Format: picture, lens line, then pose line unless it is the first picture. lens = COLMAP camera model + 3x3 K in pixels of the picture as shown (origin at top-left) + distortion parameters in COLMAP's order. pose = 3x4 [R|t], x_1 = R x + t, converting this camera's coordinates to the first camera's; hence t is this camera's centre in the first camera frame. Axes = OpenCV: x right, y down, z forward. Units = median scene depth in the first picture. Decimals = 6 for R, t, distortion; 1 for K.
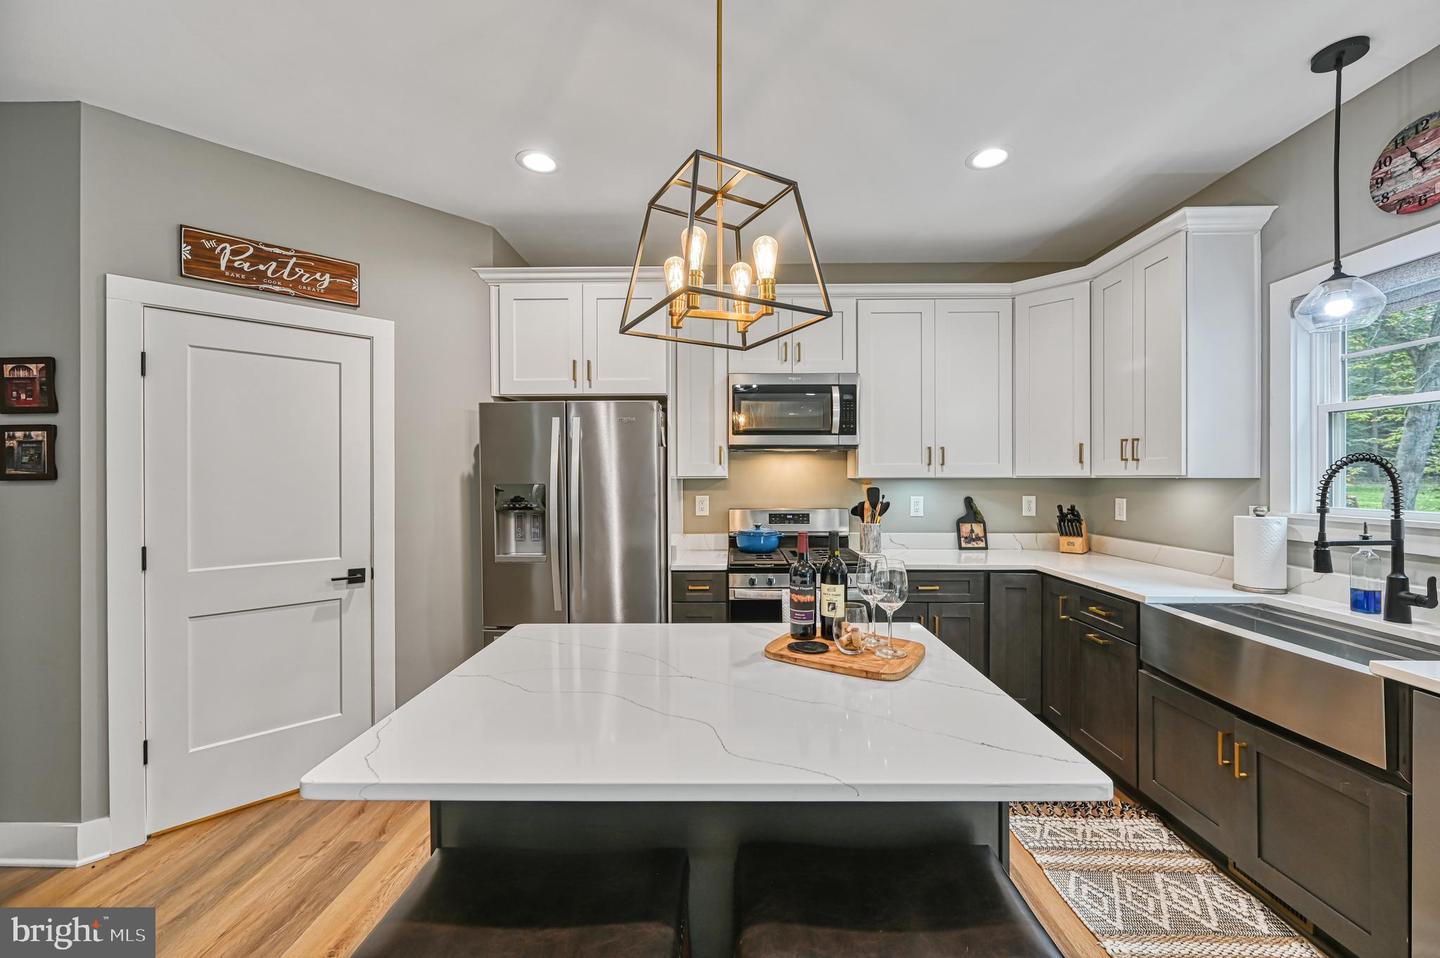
lens RADIAL K [[562.0, 0, 720.0], [0, 562.0, 479.0], [0, 0, 1]] dist [0.001463, -0.000057]
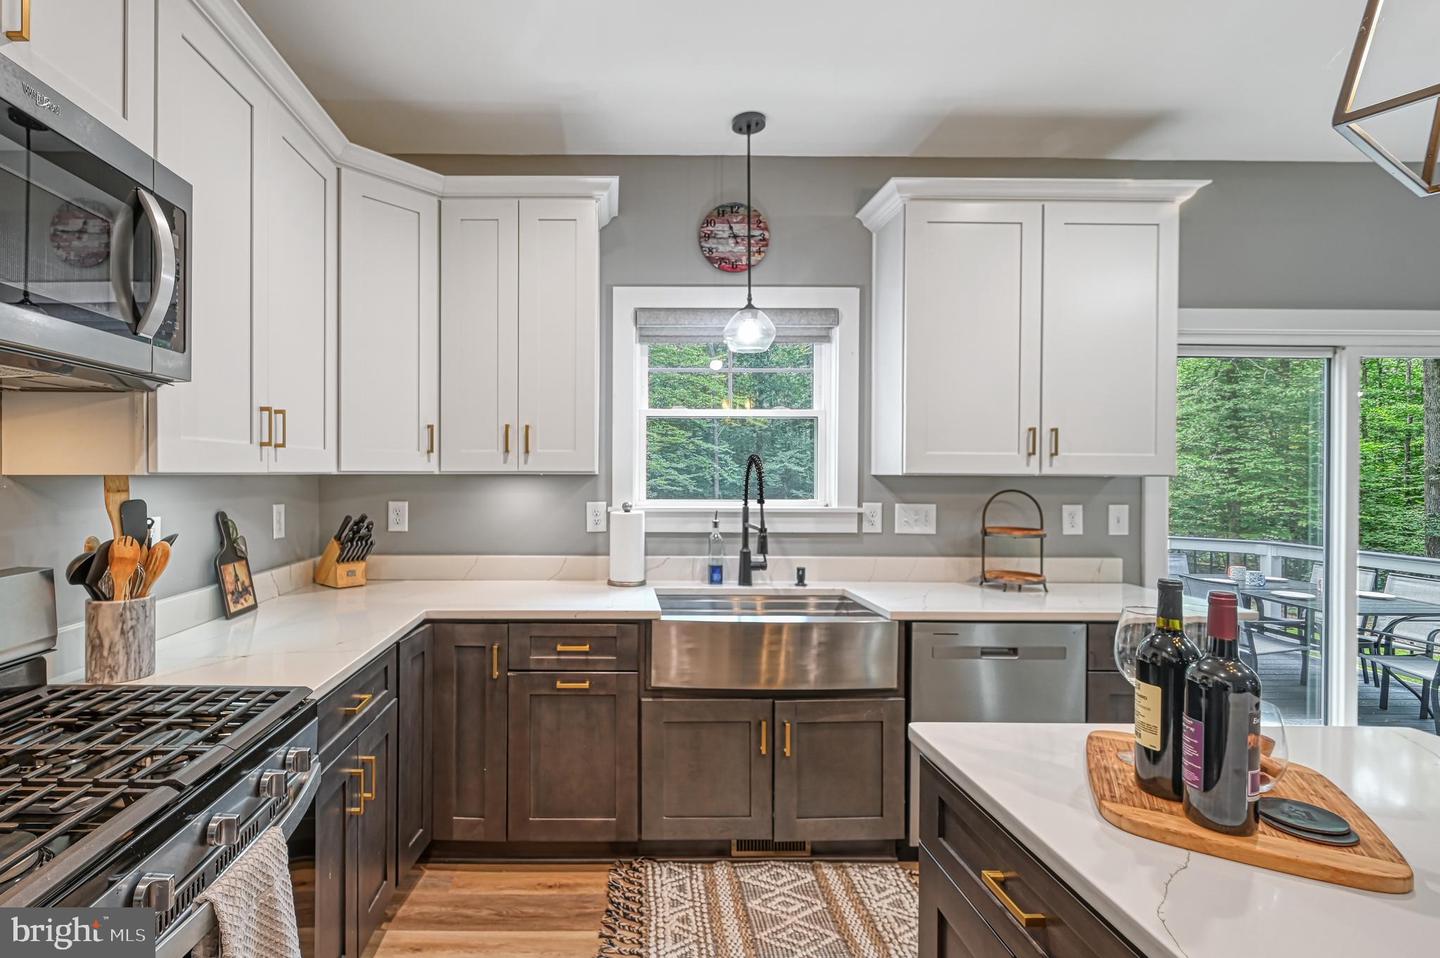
lens RADIAL K [[642.7, 0, 720.0], [0, 642.7, 479.0], [0, 0, 1]] dist [0.000846, -0.000041]
pose [[-0.017052, -0.007023, 0.999830, -0.208074], [0.001019, 0.999975, 0.007041, -0.001749], [-0.999854, 0.001139, -0.017044, 0.821820]]
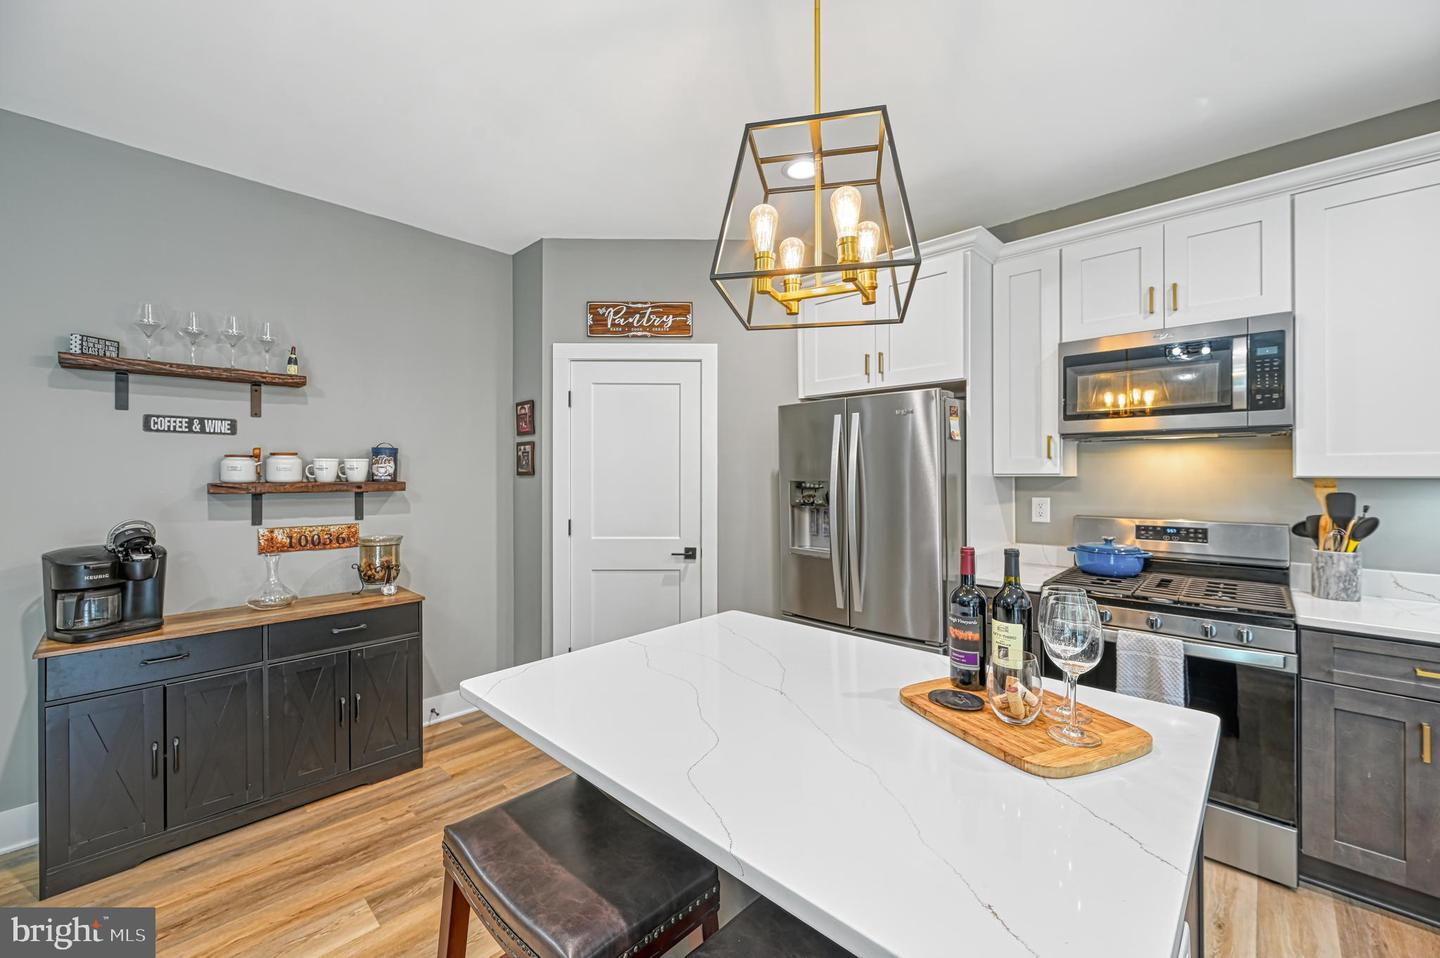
lens RADIAL K [[562.0, 0, 720.0], [0, 562.0, 479.0], [0, 0, 1]] dist [0.001463, -0.000057]
pose [[0.740186, 0.008155, -0.672353, 0.242625], [-0.004420, 0.999964, 0.007262, -0.001752], [0.672388, -0.002404, 0.740195, 0.124810]]
